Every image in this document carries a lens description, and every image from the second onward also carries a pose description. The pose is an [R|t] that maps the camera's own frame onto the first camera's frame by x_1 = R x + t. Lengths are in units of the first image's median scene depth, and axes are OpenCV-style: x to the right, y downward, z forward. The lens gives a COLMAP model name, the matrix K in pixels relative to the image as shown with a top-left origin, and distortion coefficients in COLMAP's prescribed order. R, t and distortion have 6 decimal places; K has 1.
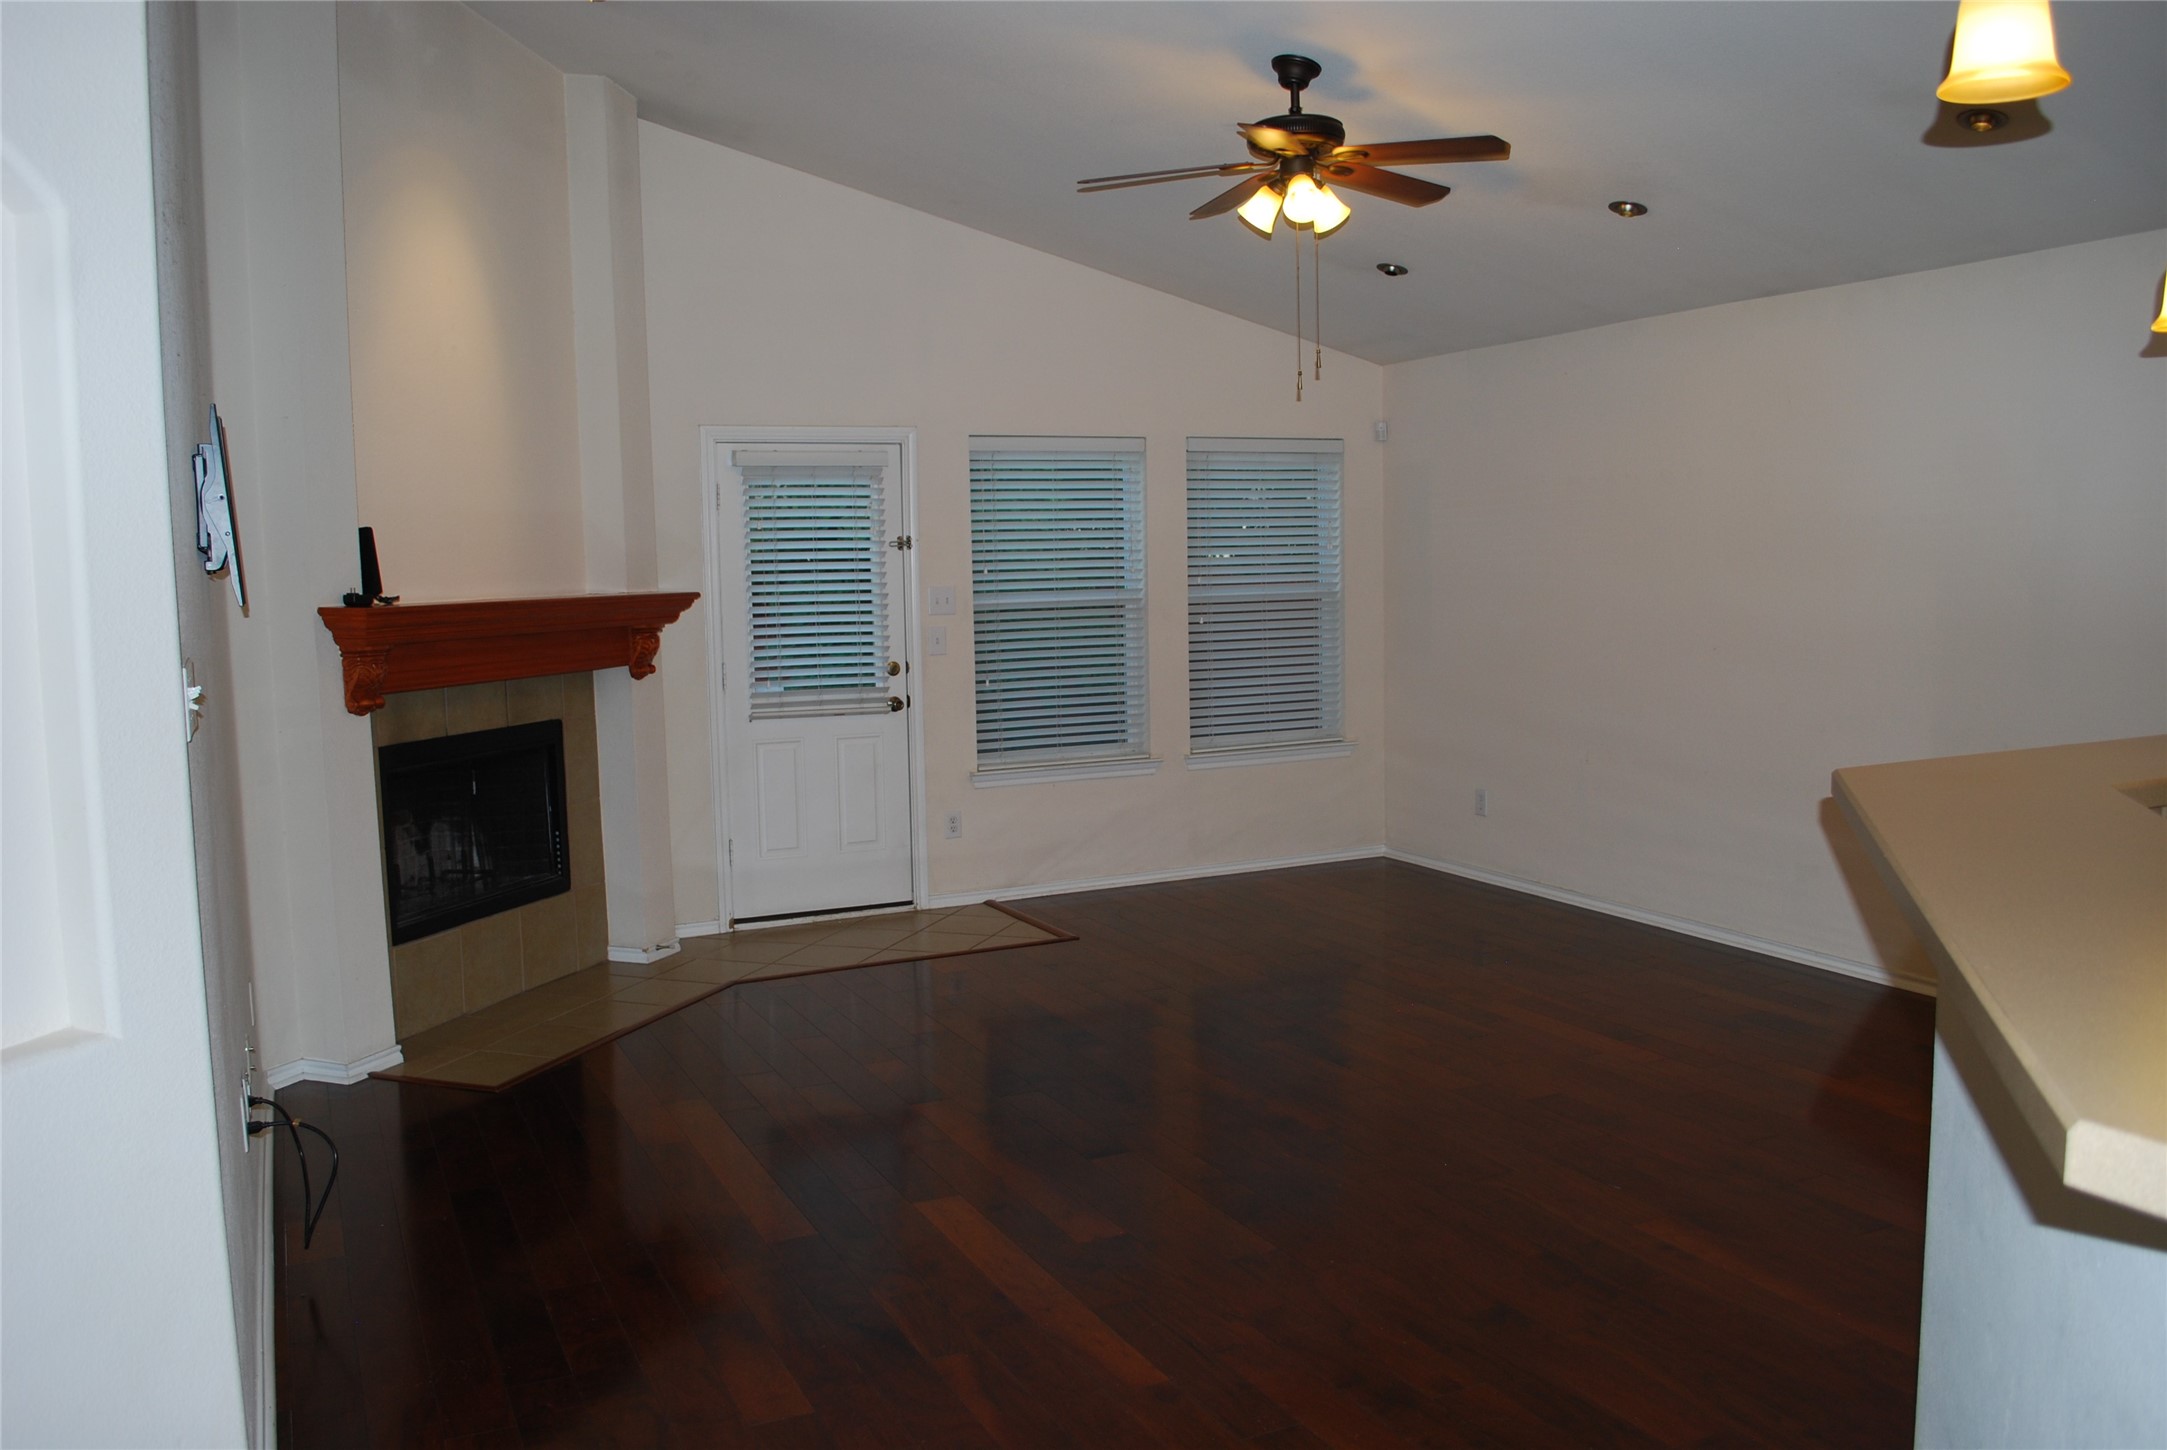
lens RADIAL K [[1697.7, 0, 1066.2], [0, 1697.7, 722.2], [0, 0, 1]] dist [-0.086908, 0.017945]
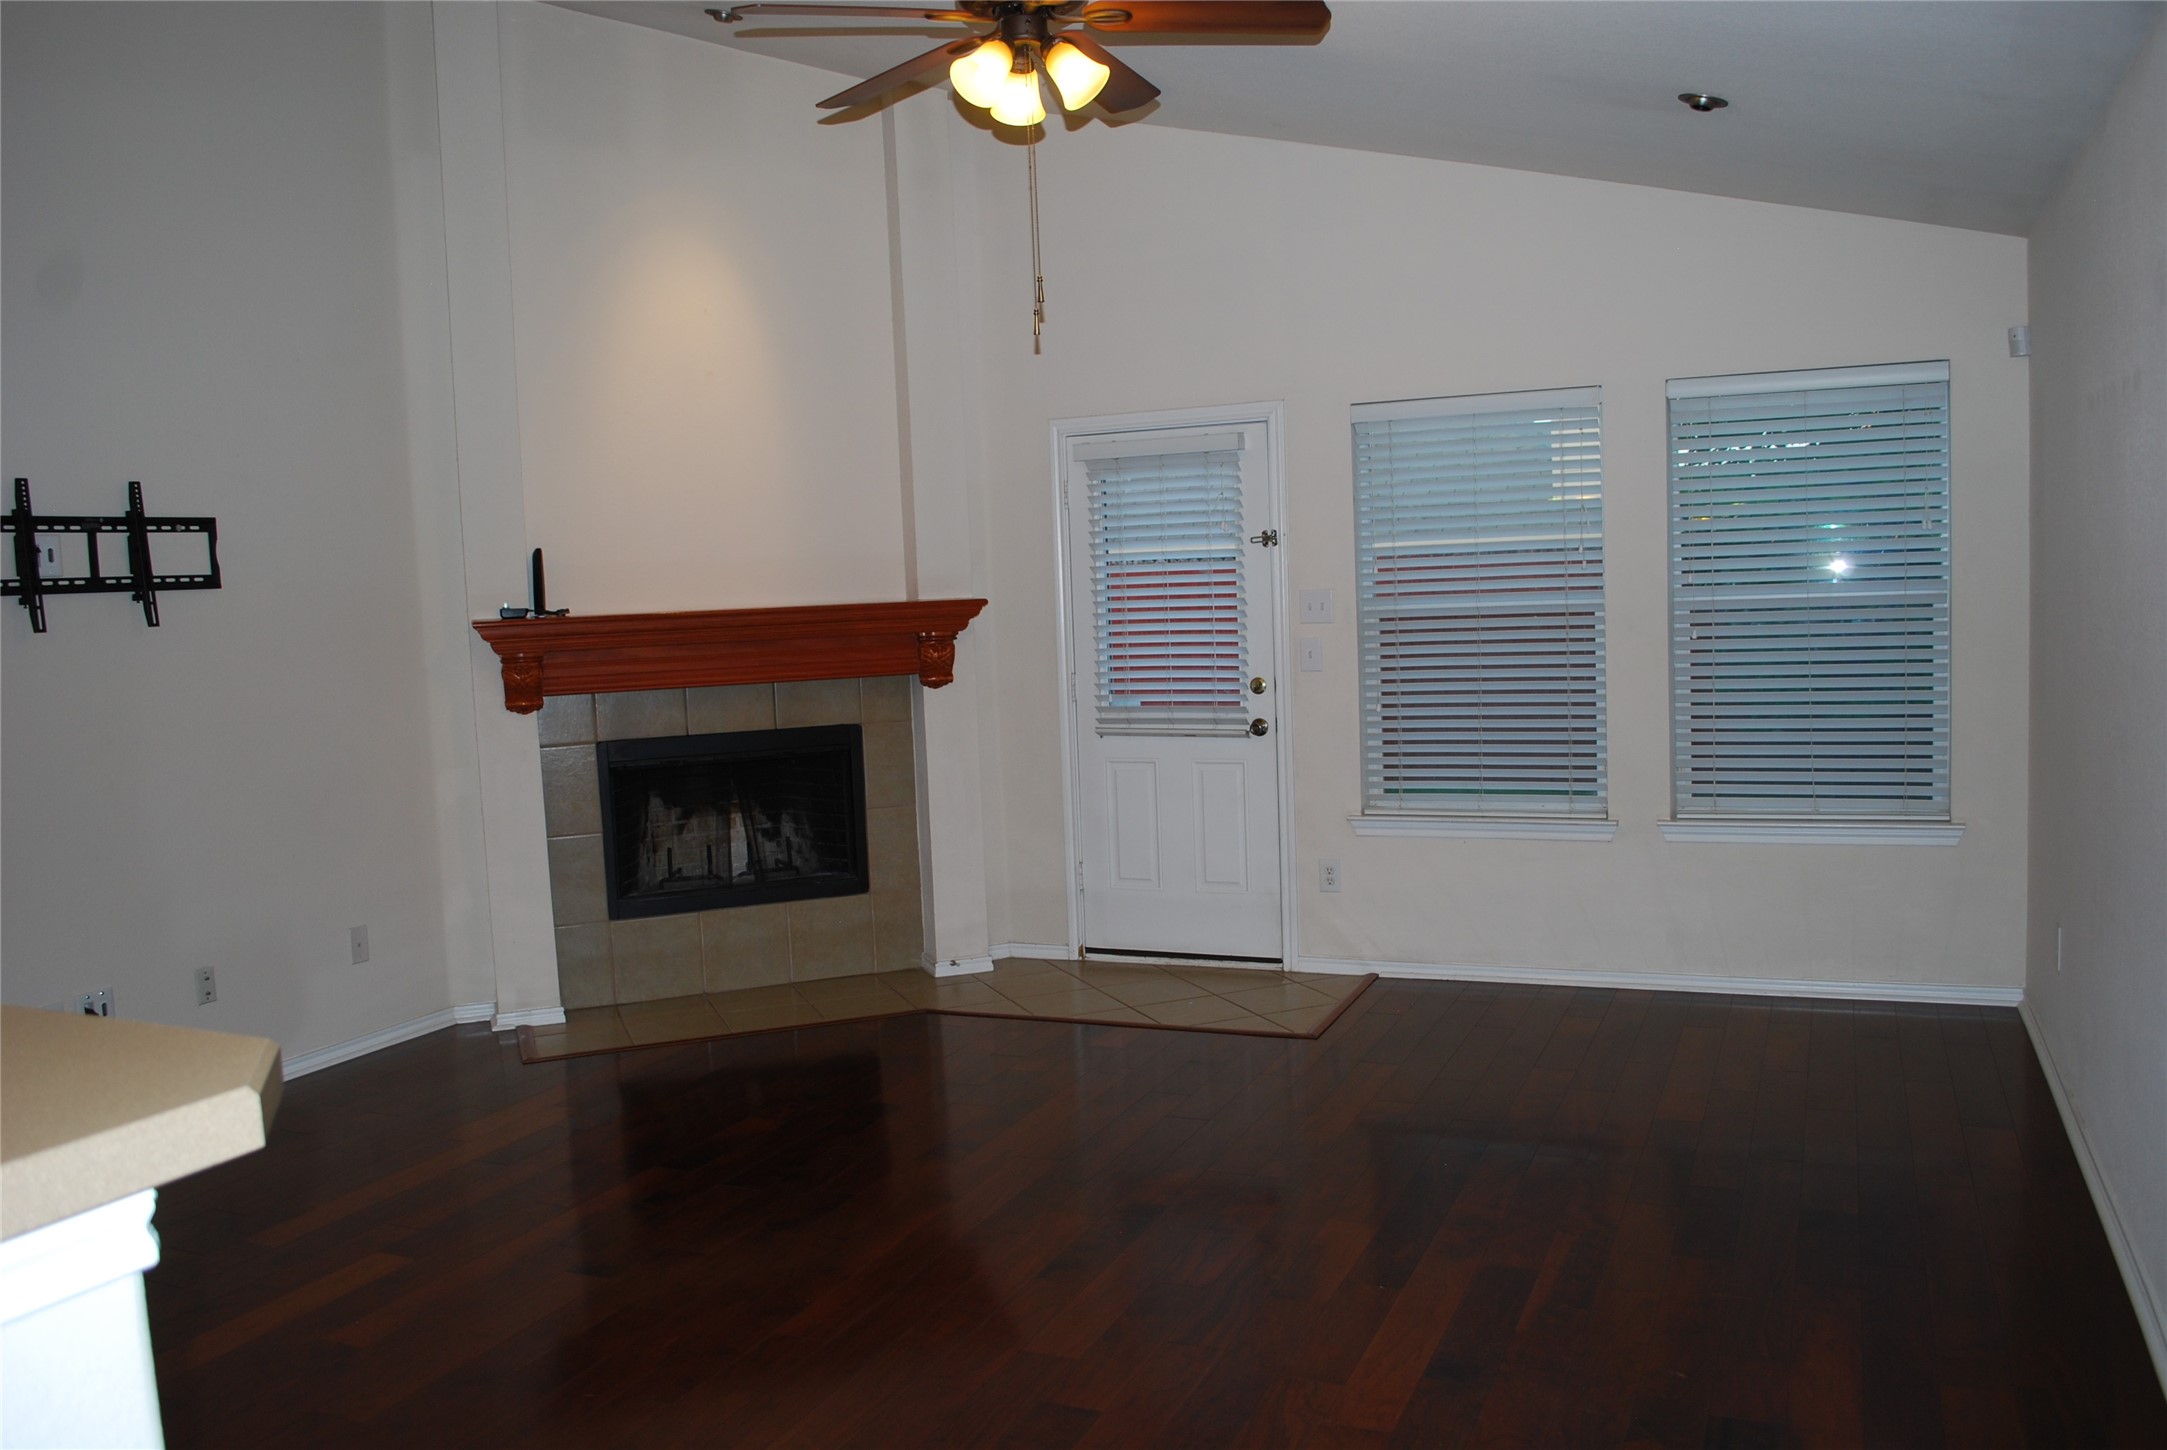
lens RADIAL K [[1697.7, 0, 1067.3], [0, 1697.7, 723.0], [0, 0, 1]] dist [-0.086908, 0.017945]
pose [[0.650197, 0.058756, -0.757490, 0.498421], [-0.045746, 0.998224, 0.038163, -0.042254], [0.758387, 0.009838, 0.651730, 0.381086]]
